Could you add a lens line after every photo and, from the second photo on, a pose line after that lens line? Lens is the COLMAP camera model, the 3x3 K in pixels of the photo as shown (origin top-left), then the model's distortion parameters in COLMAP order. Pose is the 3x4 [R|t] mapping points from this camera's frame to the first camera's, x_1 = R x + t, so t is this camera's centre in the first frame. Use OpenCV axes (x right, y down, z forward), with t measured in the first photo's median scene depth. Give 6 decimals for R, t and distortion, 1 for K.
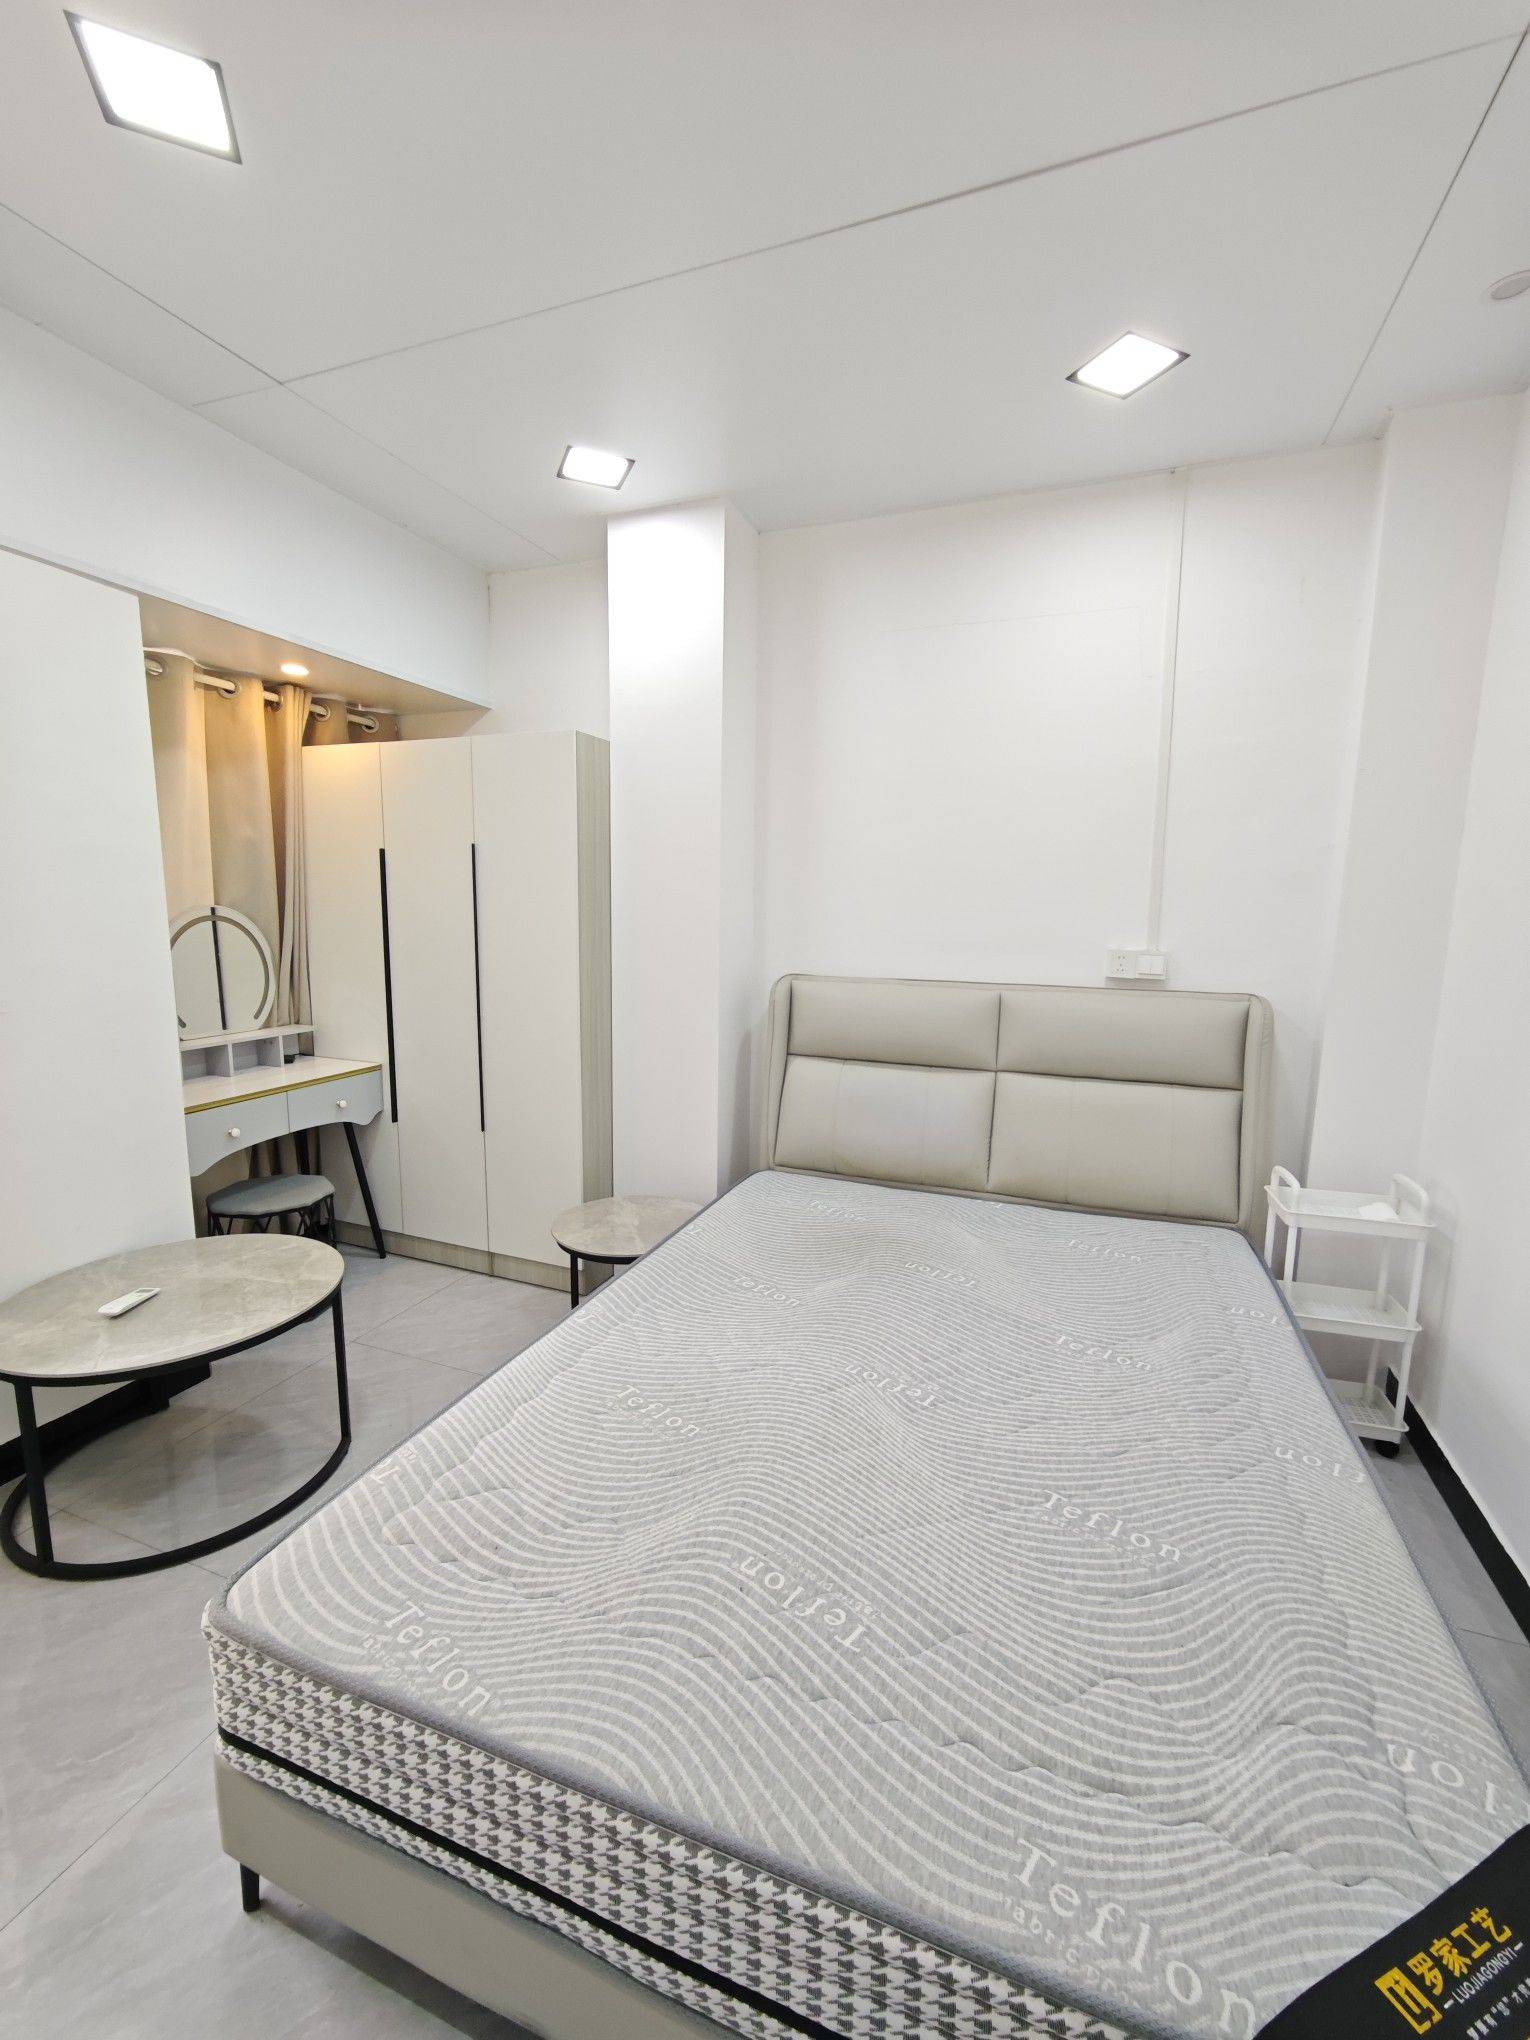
lens RADIAL K [[845.1, 0, 767.7], [0, 845.1, 1028.0], [0, 0, 1]] dist [-0.000173, 0.002865]
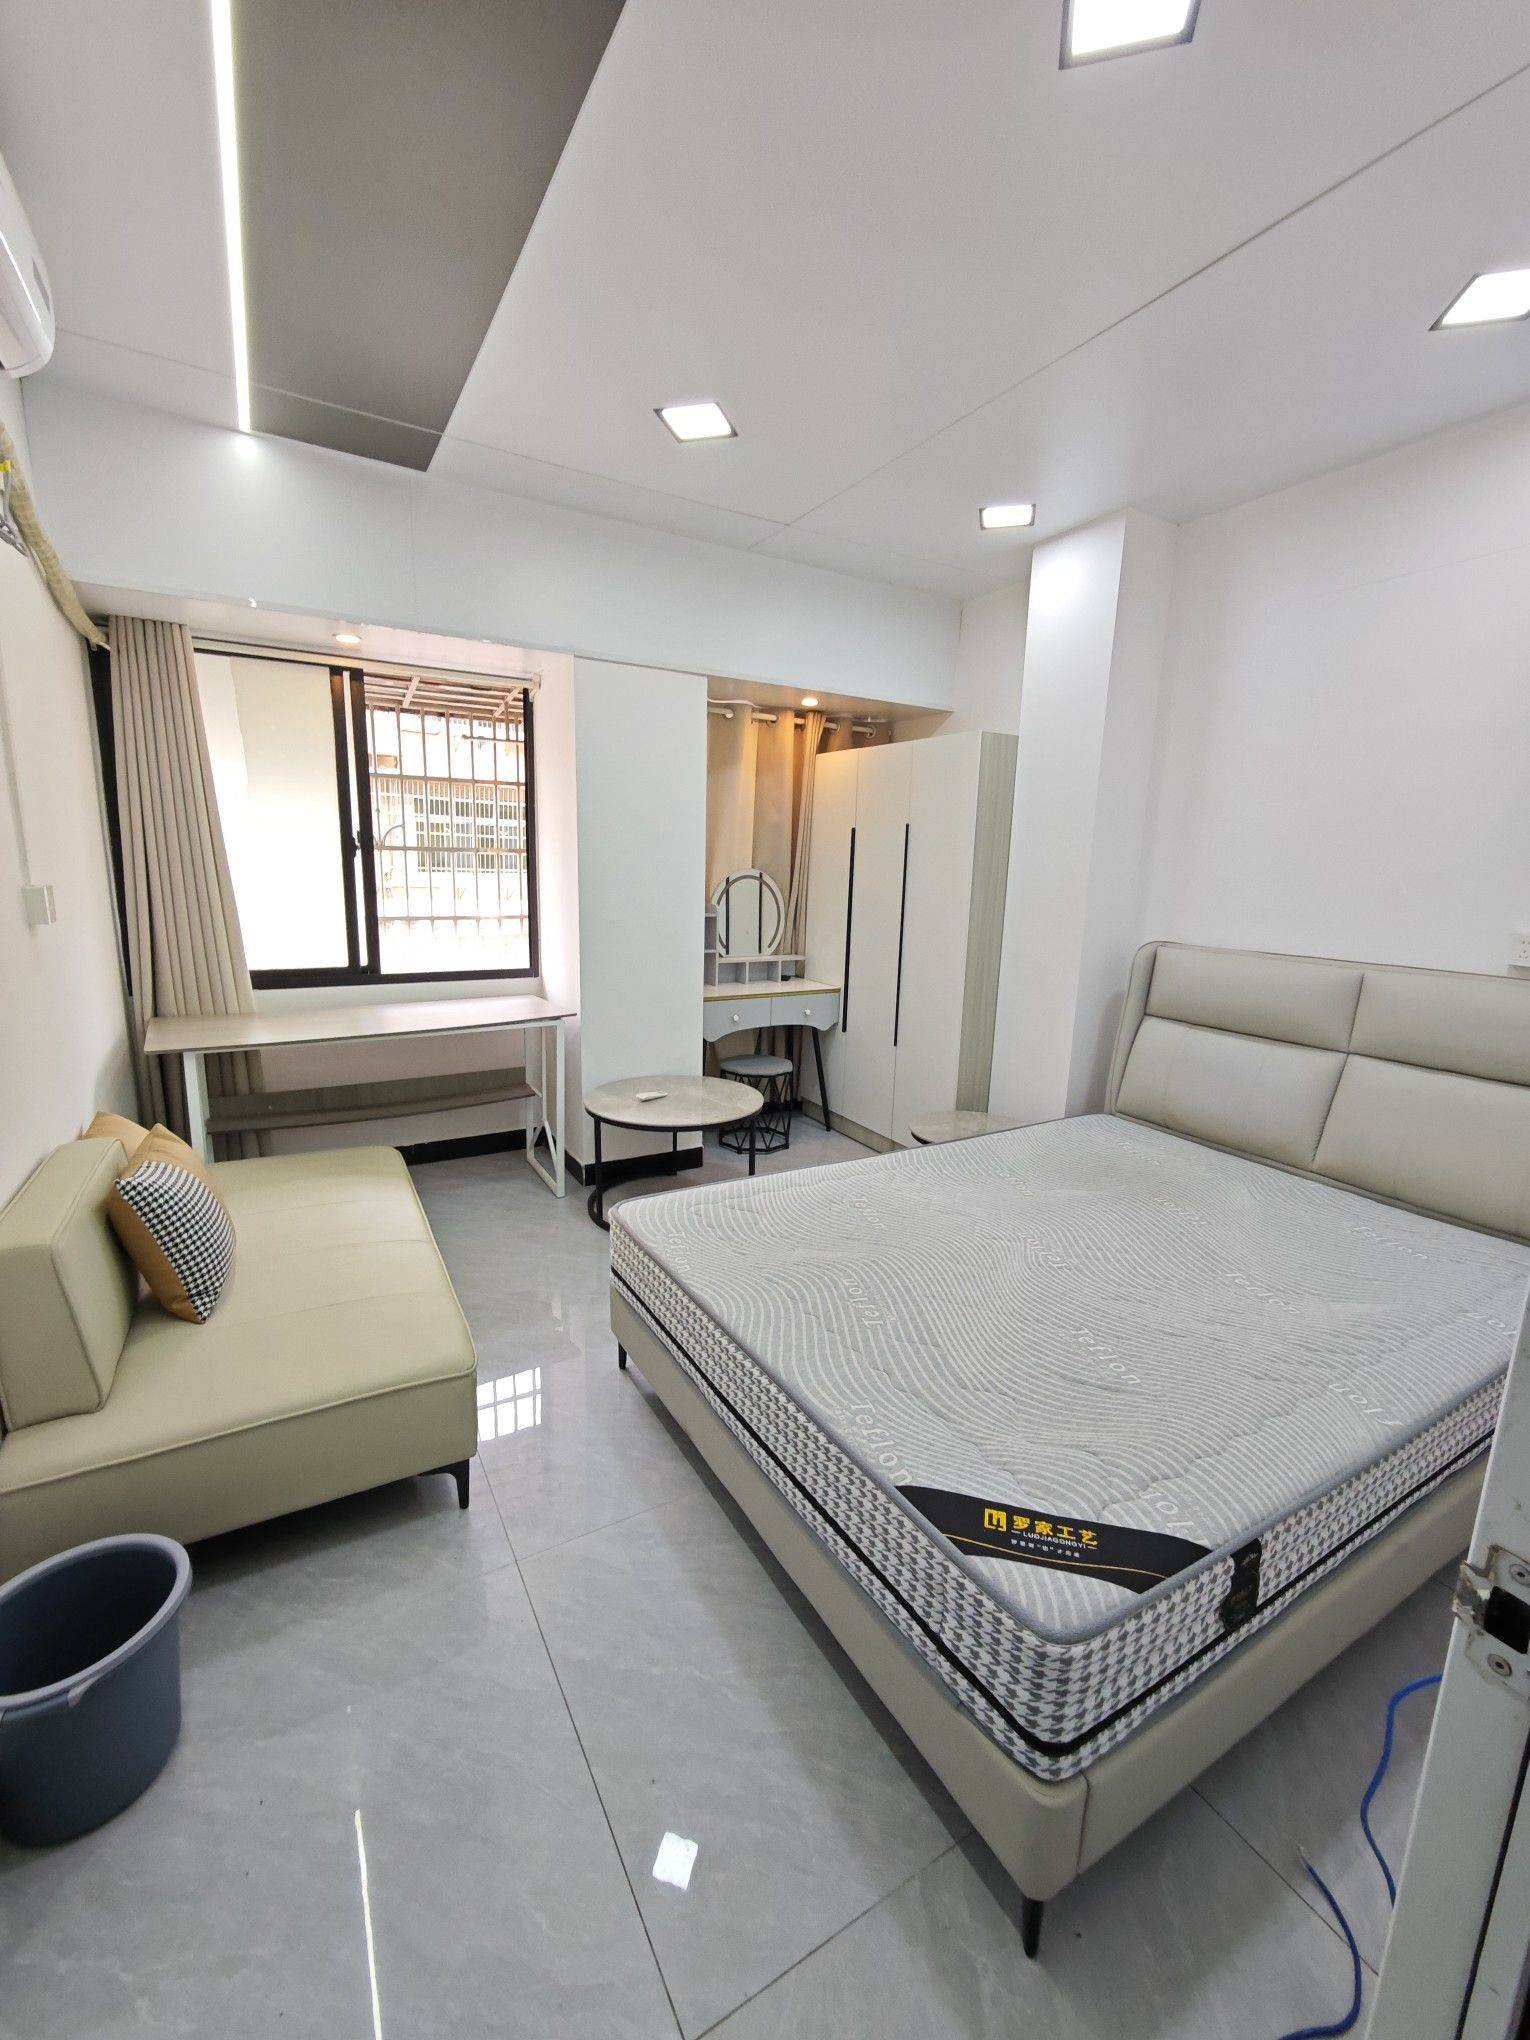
lens RADIAL K [[845.1, 0, 777.6], [0, 845.1, 1024.4], [0, 0, 1]] dist [-0.000173, 0.002865]
pose [[0.787972, 0.125992, -0.602683, 0.314591], [-0.106834, 0.991970, 0.067695, 0.021412], [0.606372, 0.011045, 0.795104, -0.150006]]
